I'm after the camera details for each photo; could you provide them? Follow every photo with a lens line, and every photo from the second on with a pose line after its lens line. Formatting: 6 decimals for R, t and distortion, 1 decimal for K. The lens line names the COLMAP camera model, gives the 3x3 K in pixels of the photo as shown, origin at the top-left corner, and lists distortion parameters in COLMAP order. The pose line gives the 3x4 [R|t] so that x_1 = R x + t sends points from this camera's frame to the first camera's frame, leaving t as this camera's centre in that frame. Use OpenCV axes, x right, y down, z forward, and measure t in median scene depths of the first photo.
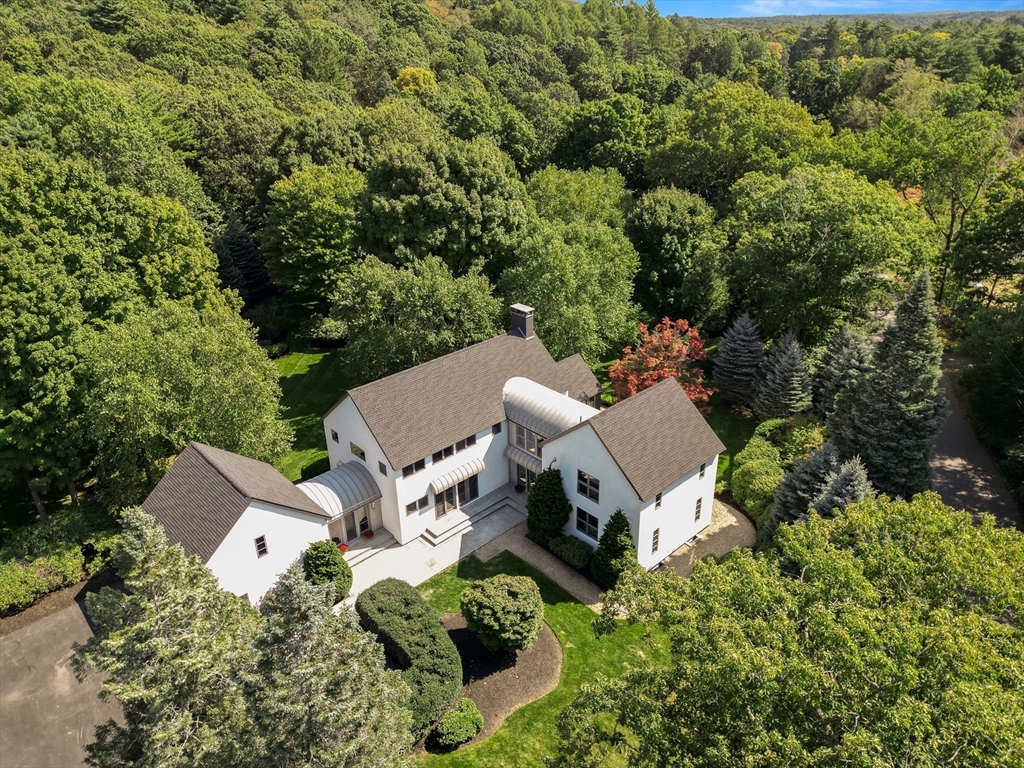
lens RADIAL K [[716.1, 0, 512.0], [0, 716.1, 384.0], [0, 0, 1]] dist [0.108880, -0.145828]
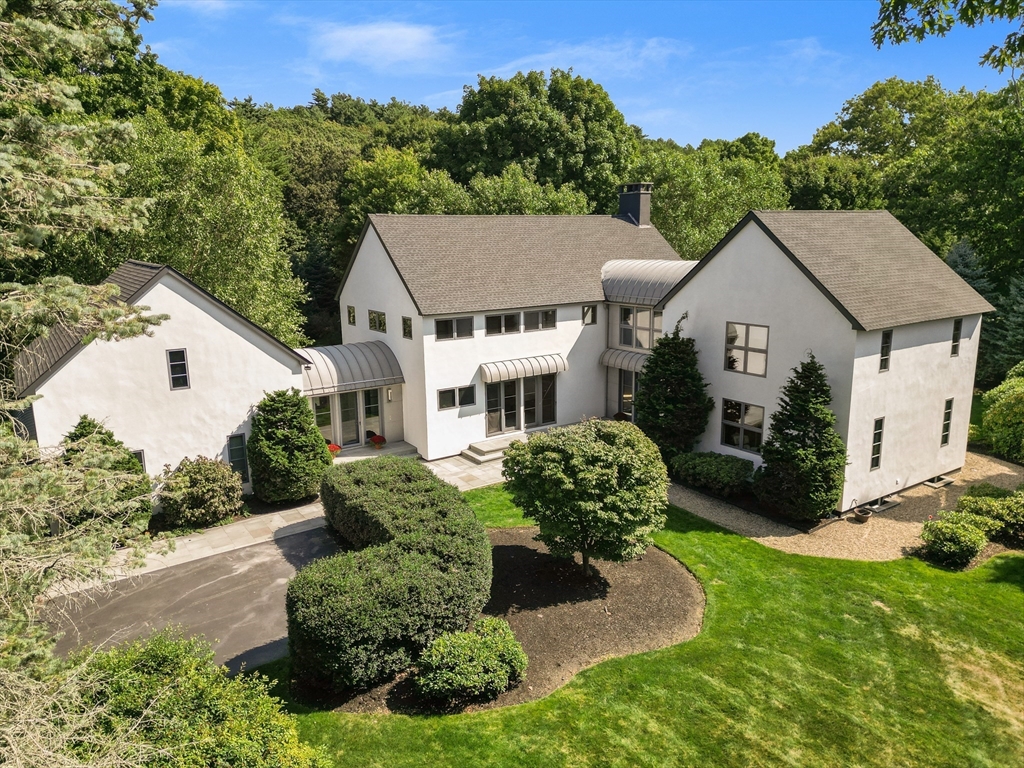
lens RADIAL K [[716.1, 0, 512.0], [0, 716.1, 384.0], [0, 0, 1]] dist [0.108880, -0.145828]
pose [[0.988653, 0.038422, -0.145221, 0.006287], [-0.073030, 0.967738, -0.241144, 0.306583], [0.131270, 0.249013, 0.959563, 0.406958]]
